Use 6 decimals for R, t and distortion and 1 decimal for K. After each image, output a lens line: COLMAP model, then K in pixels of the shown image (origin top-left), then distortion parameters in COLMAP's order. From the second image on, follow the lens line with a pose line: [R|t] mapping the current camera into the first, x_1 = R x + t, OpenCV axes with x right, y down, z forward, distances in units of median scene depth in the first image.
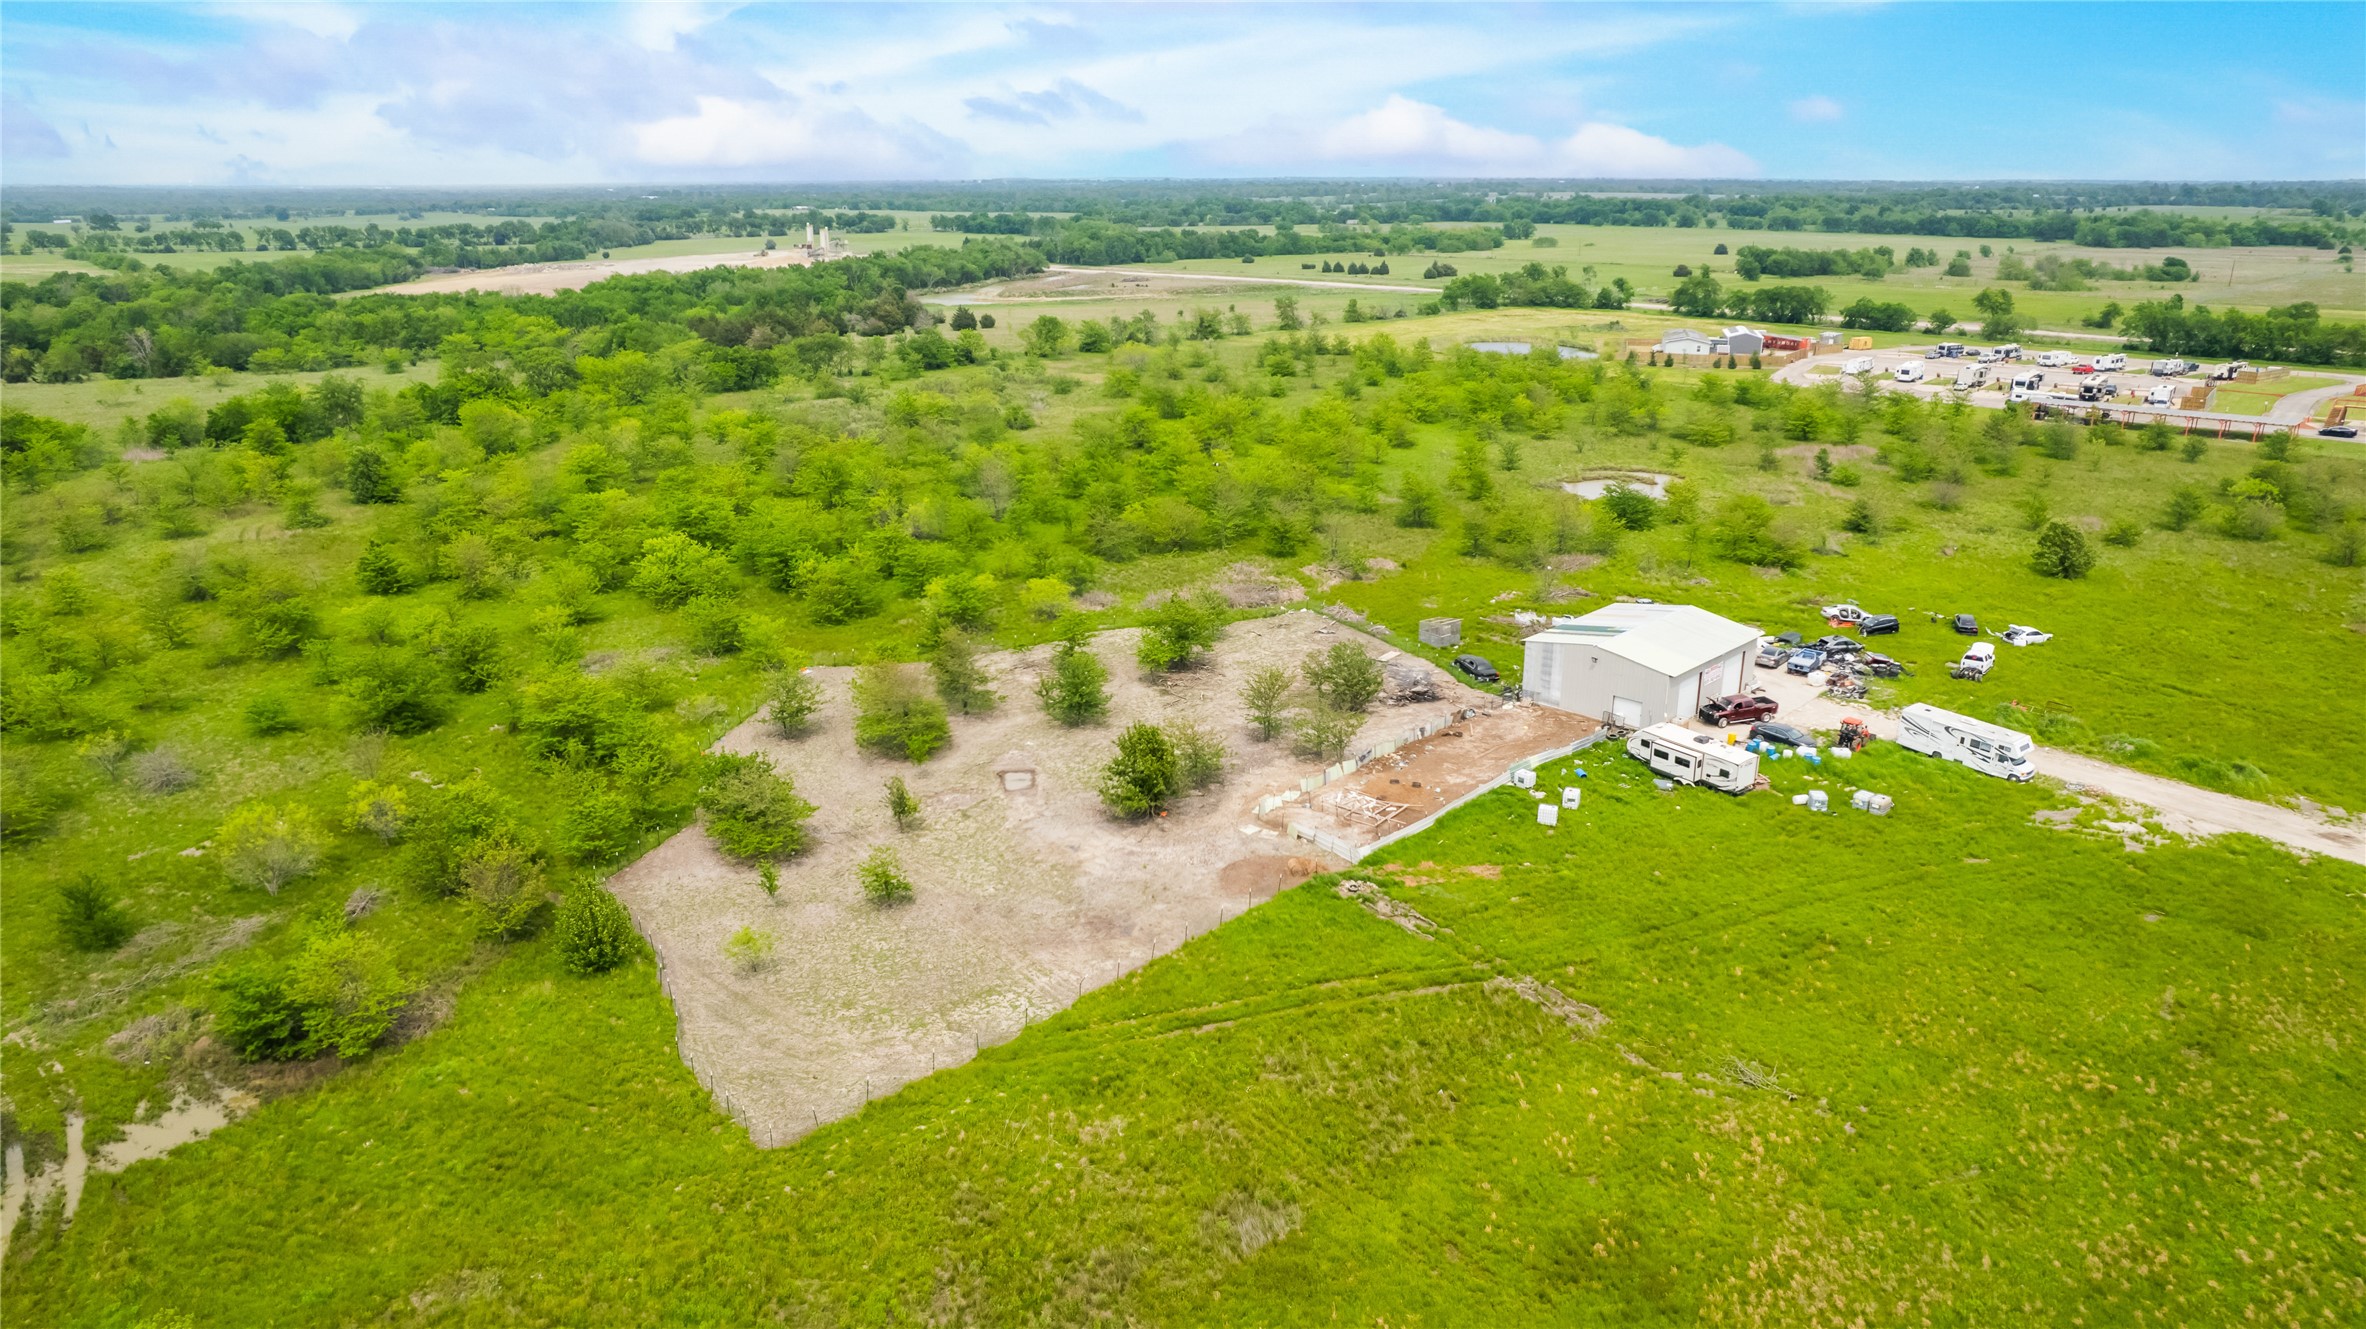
lens RADIAL K [[1531.5, 0, 1183.0], [0, 1531.5, 664.5], [0, 0, 1]] dist [-0.077049, 0.065670]
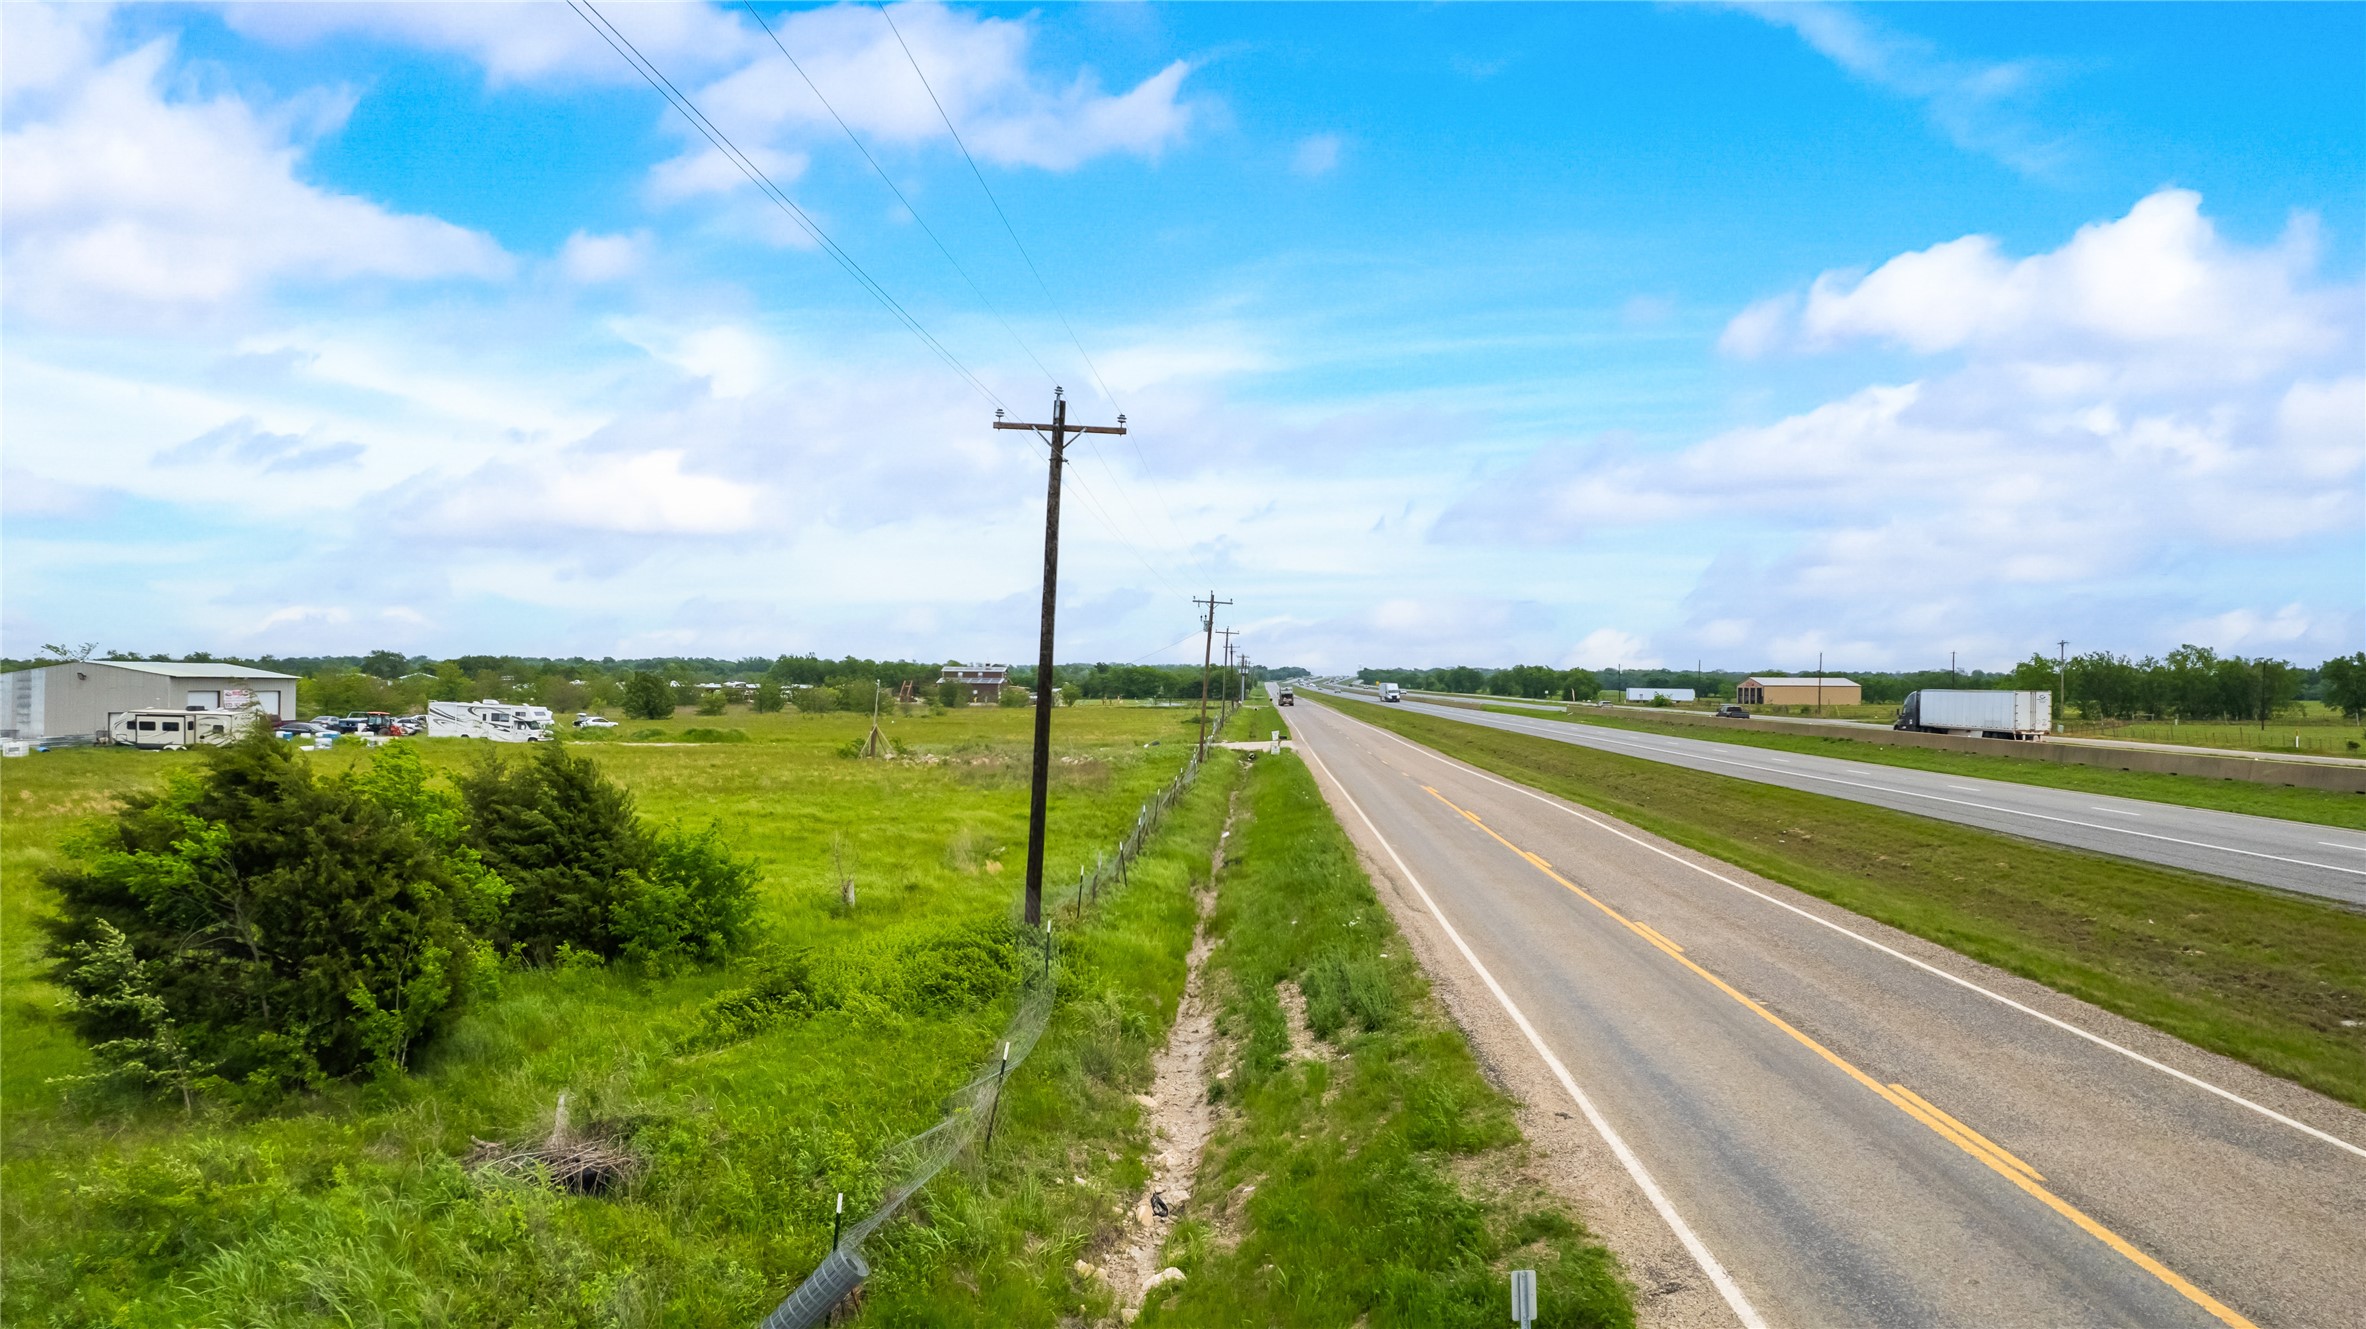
lens RADIAL K [[1538.8, 0, 1183.0], [0, 1538.8, 664.5], [0, 0, 1]] dist [-0.077077, 0.067780]
pose [[0.716991, 0.017976, 0.696851, 0.114448], [0.202645, 0.951120, -0.233037, 0.339485], [-0.666977, 0.308299, 0.678301, -0.062895]]
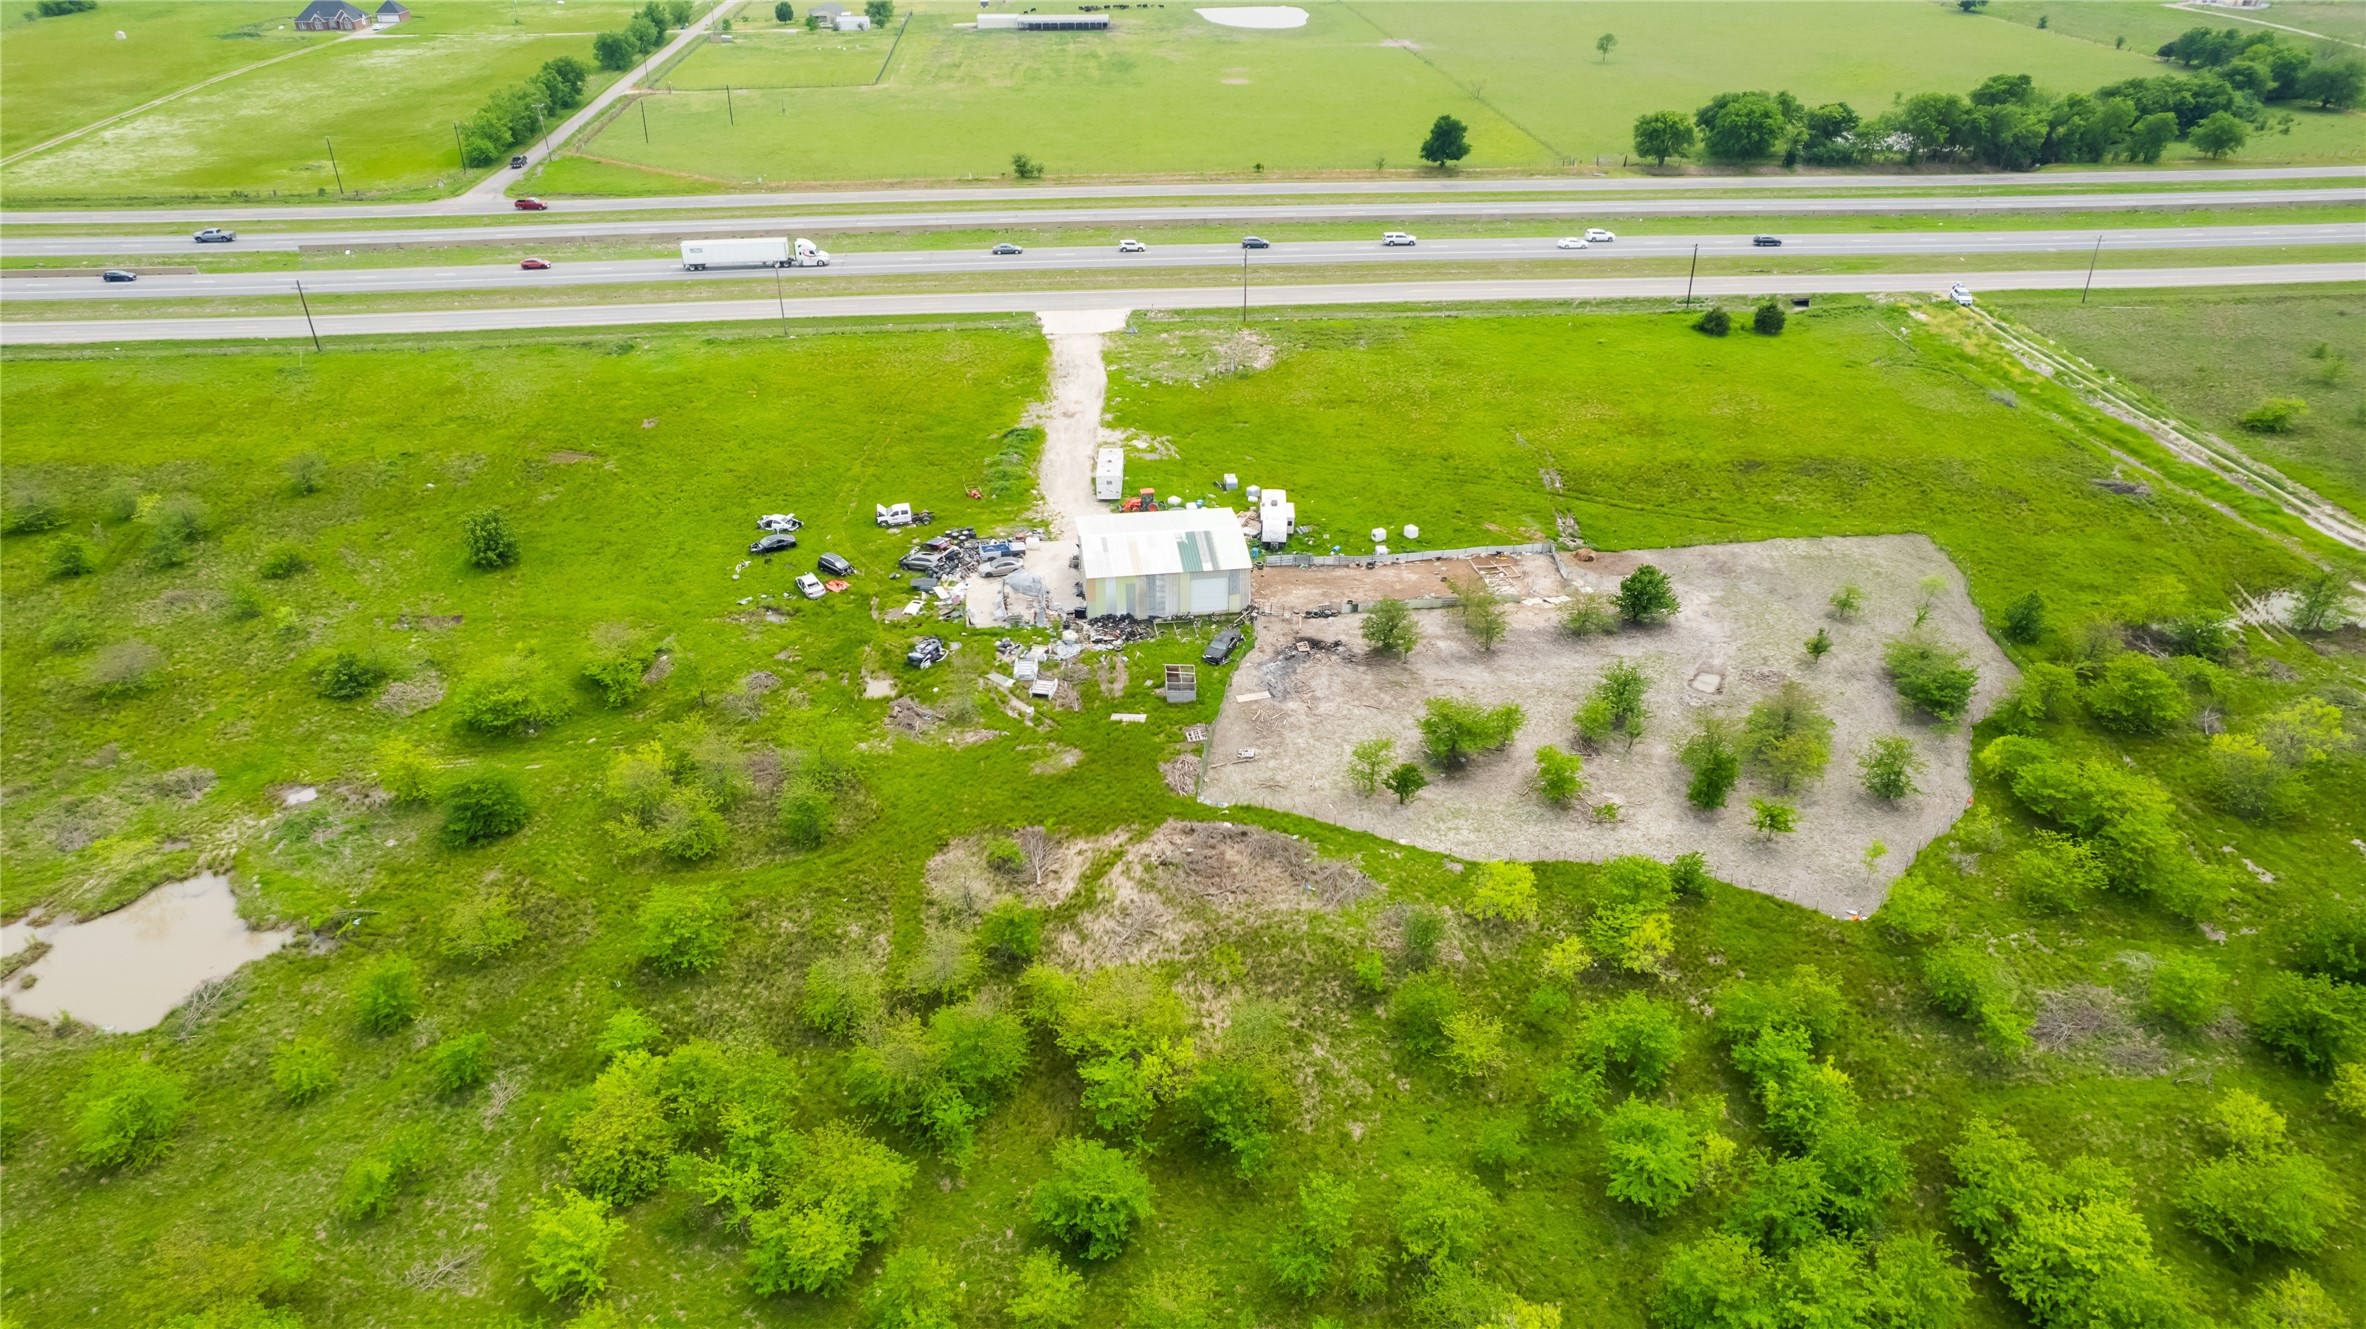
lens RADIAL K [[1510.8, 0, 1185.3], [0, 1510.8, 675.3], [0, 0, 1]] dist [-0.078211, 0.070691]
pose [[-0.780587, -0.322340, 0.535520, -0.401089], [0.195625, 0.687735, 0.699108, -0.810231], [-0.593646, 0.650475, -0.473779, 1.704620]]
